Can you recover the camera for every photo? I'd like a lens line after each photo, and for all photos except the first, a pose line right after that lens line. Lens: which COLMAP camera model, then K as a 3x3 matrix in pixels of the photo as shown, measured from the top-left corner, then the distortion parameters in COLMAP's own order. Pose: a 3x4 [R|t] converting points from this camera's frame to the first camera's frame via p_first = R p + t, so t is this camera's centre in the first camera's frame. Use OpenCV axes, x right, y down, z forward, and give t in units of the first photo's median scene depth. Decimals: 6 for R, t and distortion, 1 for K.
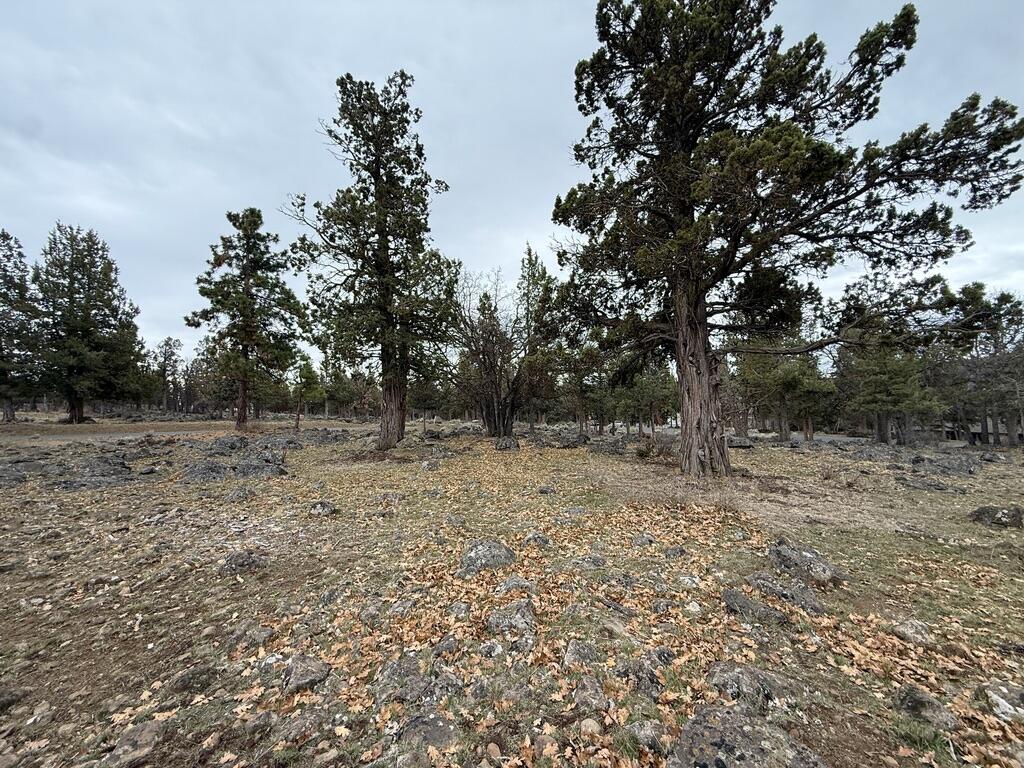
lens RADIAL K [[406.4, 0, 509.9], [0, 406.4, 382.8], [0, 0, 1]] dist [-0.001275, 0.000288]
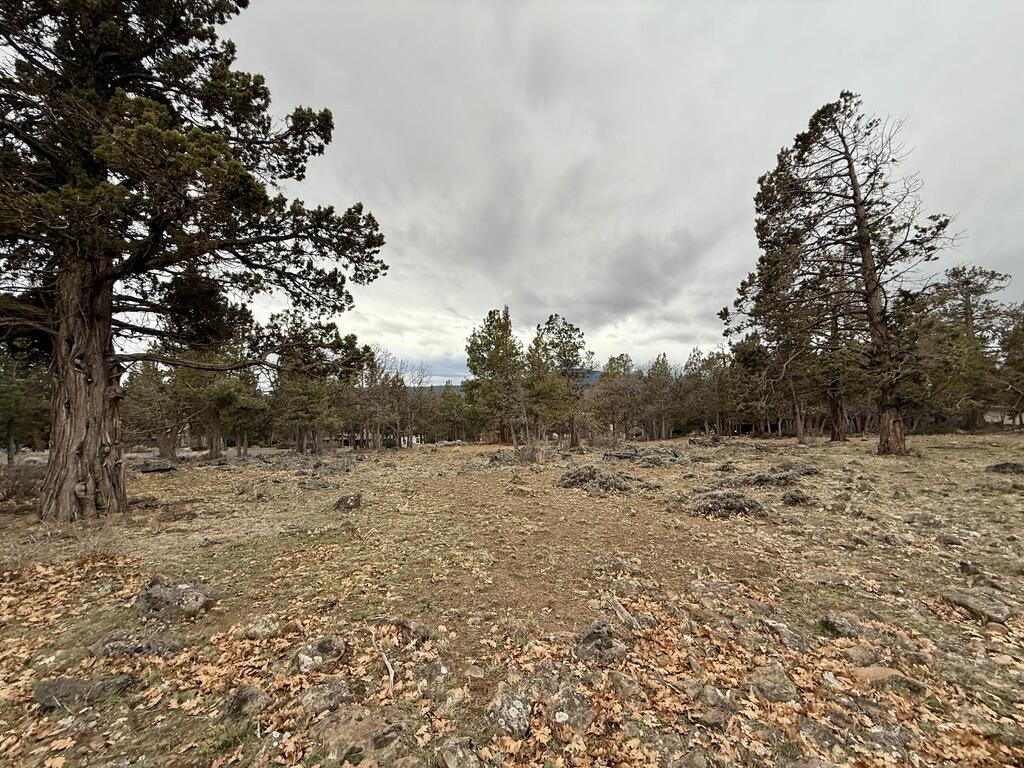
lens RADIAL K [[406.4, 0, 510.2], [0, 406.4, 382.8], [0, 0, 1]] dist [-0.001275, 0.000288]
pose [[0.360293, 0.082807, 0.929157, 0.042905], [-0.047287, 0.996393, -0.070463, -0.005646], [-0.931640, -0.018549, 0.362909, -0.012391]]
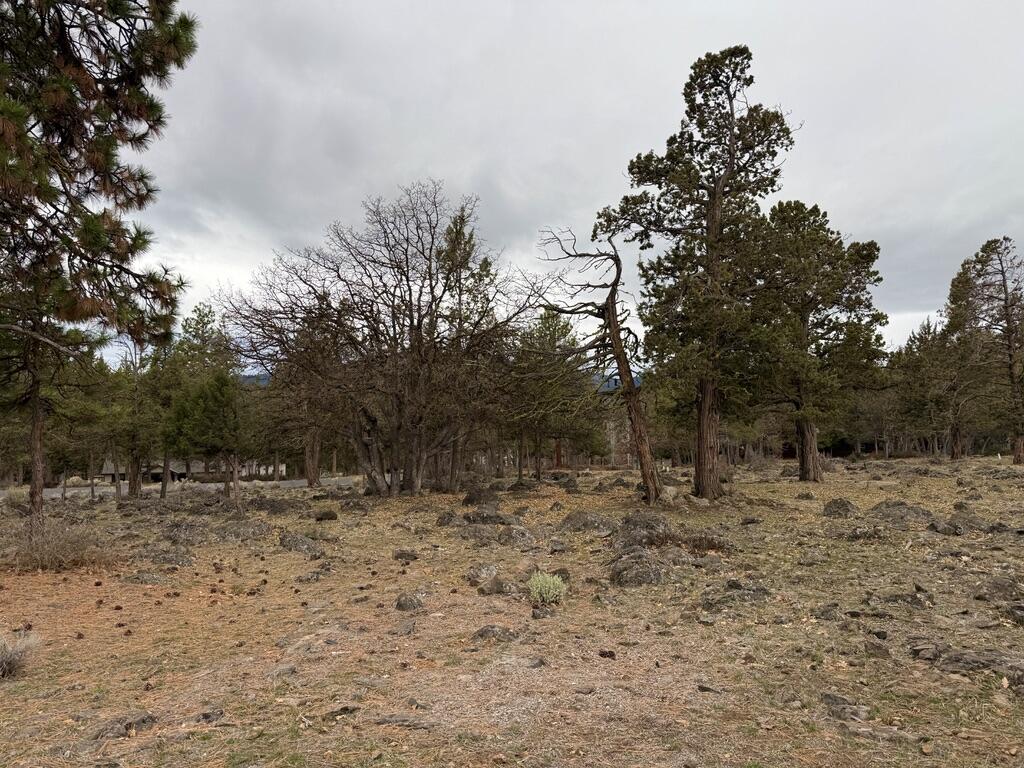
lens RADIAL K [[711.6, 0, 499.1], [0, 711.6, 376.9], [0, 0, 1]] dist [0.078045, -0.096809]
pose [[0.097410, 0.077241, 0.992242, -3.072520], [-0.061853, 0.995526, -0.071424, 0.081384], [-0.993320, -0.054415, 0.101752, 2.180964]]
